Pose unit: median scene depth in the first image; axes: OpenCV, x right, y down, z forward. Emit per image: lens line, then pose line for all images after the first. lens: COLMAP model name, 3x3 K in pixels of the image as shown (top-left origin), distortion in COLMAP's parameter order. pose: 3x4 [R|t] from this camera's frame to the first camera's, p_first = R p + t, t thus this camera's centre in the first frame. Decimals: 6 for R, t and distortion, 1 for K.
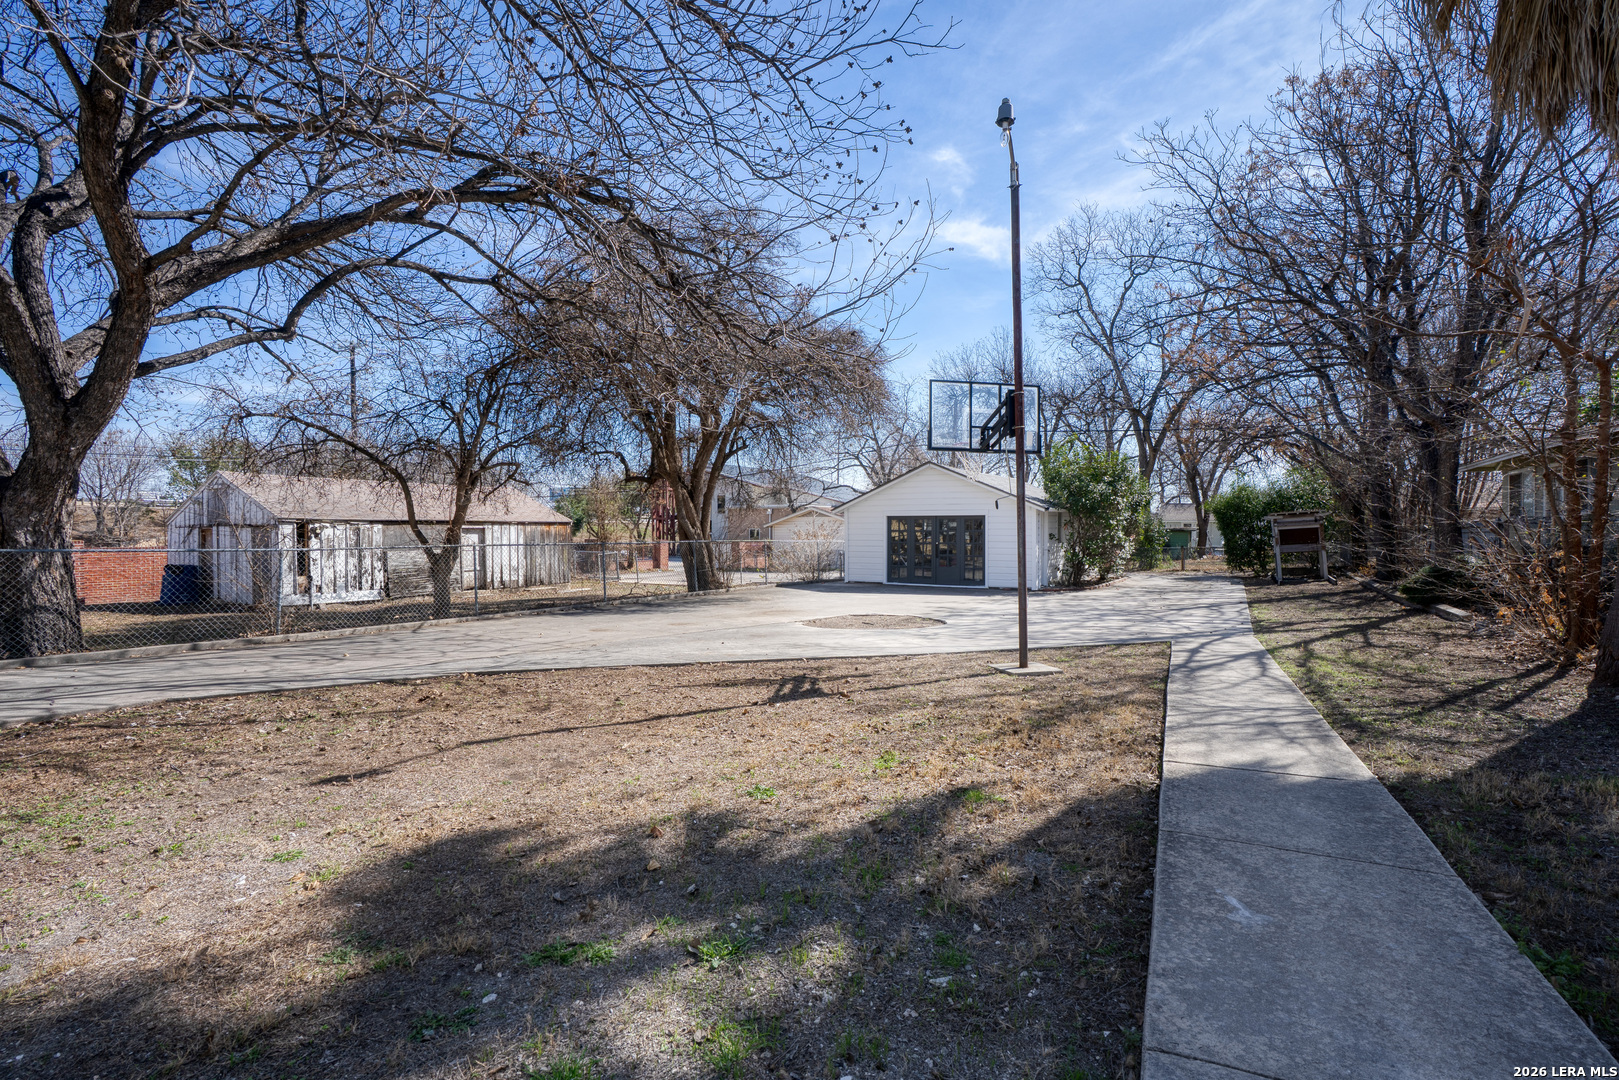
lens RADIAL K [[731.8, 0, 812.4], [0, 731.8, 536.8], [0, 0, 1]] dist [-0.013925, 0.002572]
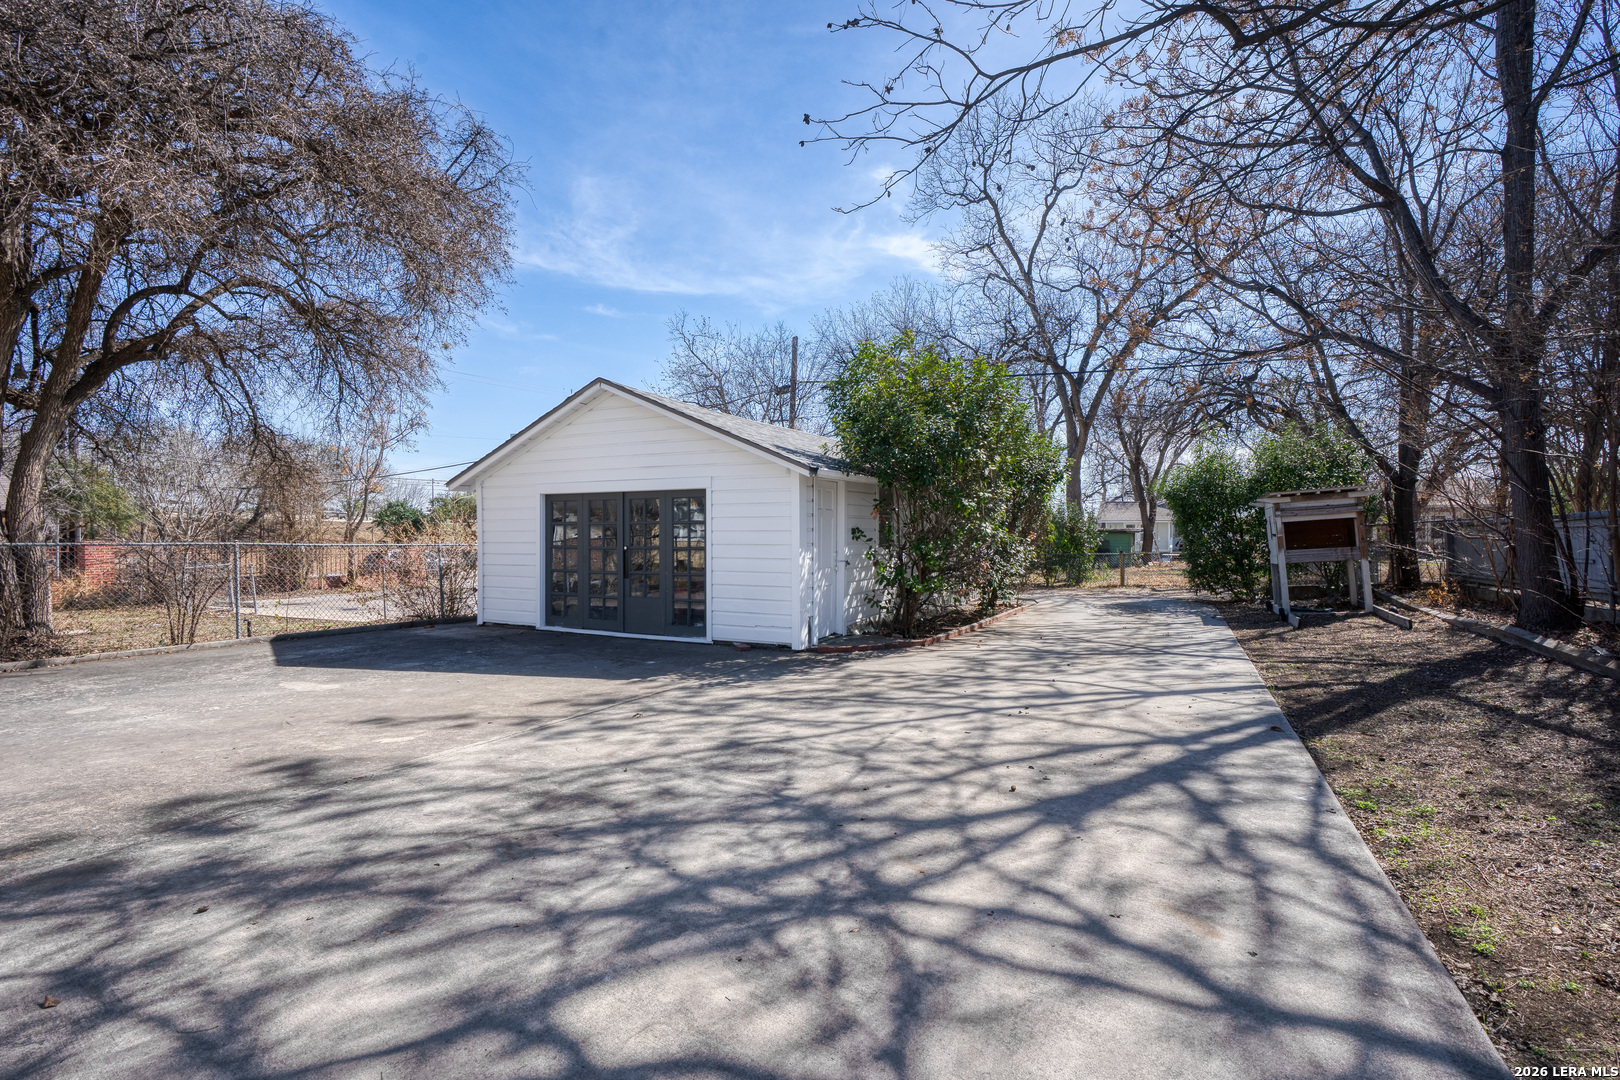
lens RADIAL K [[732.3, 0, 807.6], [0, 732.3, 542.8], [0, 0, 1]] dist [-0.013925, 0.002572]
pose [[0.998352, -0.002475, 0.057335, 0.142624], [0.002462, 0.999997, 0.000301, 0.002947], [-0.057336, -0.000160, 0.998355, 0.271571]]
